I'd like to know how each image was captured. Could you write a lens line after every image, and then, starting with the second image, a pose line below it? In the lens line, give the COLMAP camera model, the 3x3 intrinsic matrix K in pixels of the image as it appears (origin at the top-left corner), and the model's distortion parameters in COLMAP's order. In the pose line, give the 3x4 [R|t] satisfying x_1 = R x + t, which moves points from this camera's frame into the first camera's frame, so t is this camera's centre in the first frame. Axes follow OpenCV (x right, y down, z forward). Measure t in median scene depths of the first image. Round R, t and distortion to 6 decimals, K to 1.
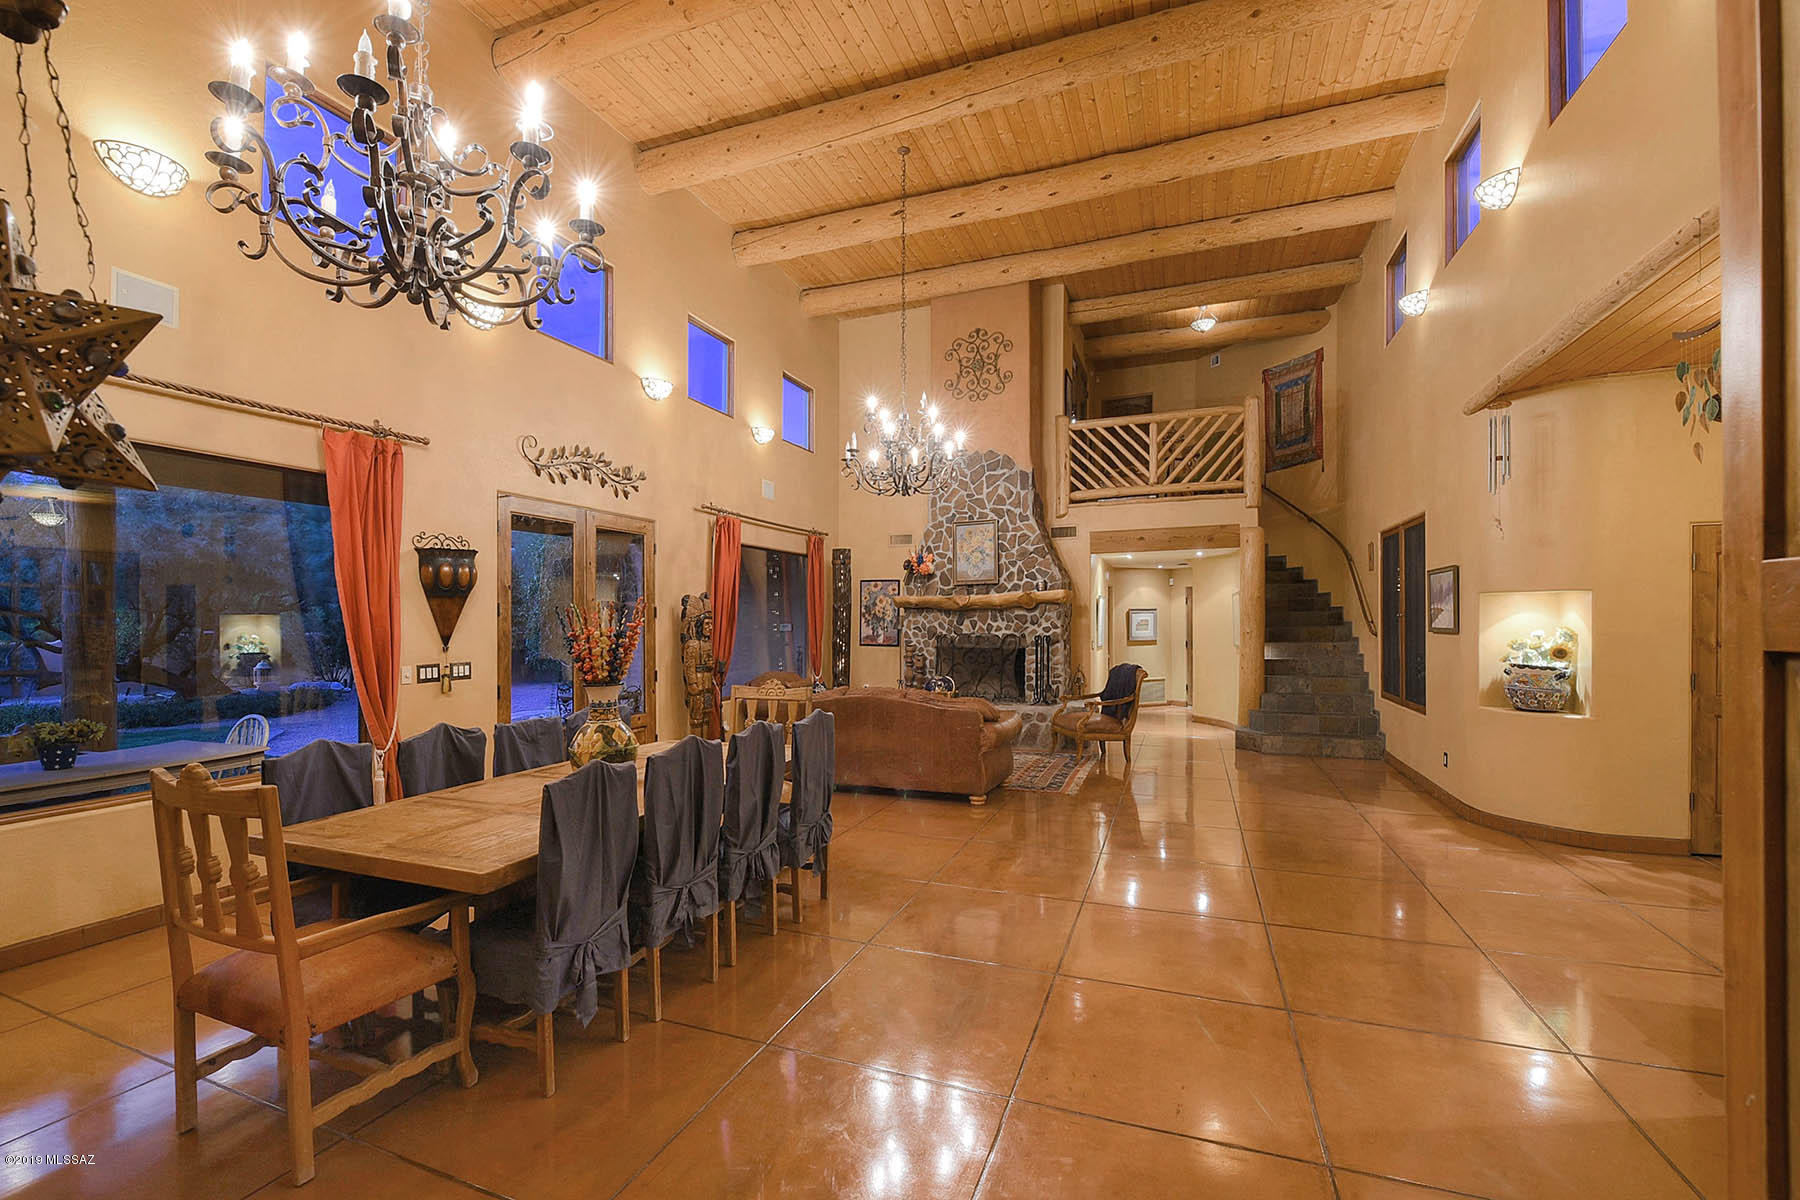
lens RADIAL K [[721.9, 0, 895.0], [0, 721.9, 626.0], [0, 0, 1]] dist [0.002122, 0.000053]
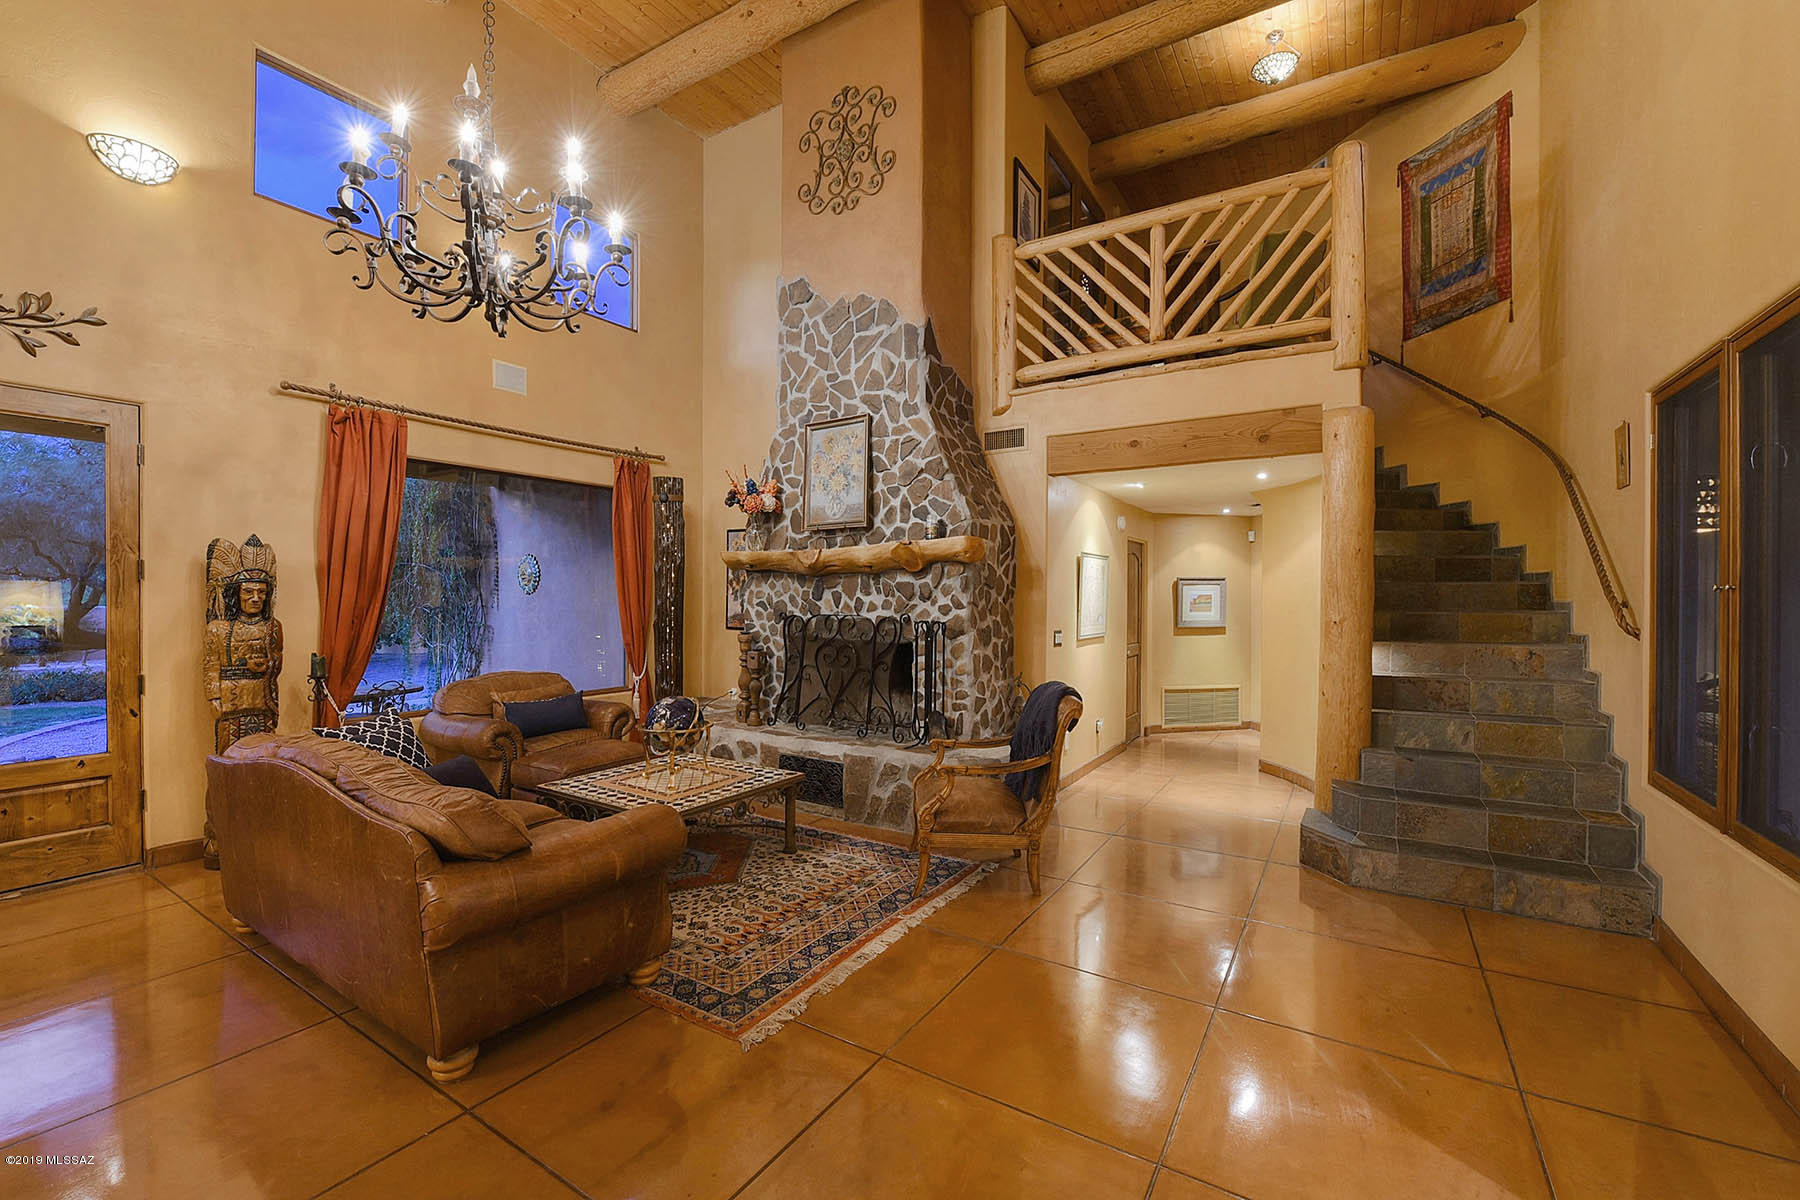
lens RADIAL K [[743.3, 0, 900.0], [0, 743.3, 600.0], [0, 0, 1]] dist [-0.002841, -0.006101]
pose [[0.986466, 0.012675, -0.163477, 0.260707], [-0.012495, 0.999920, 0.002126, -0.003322], [0.163491, -0.000055, 0.986545, 0.423577]]
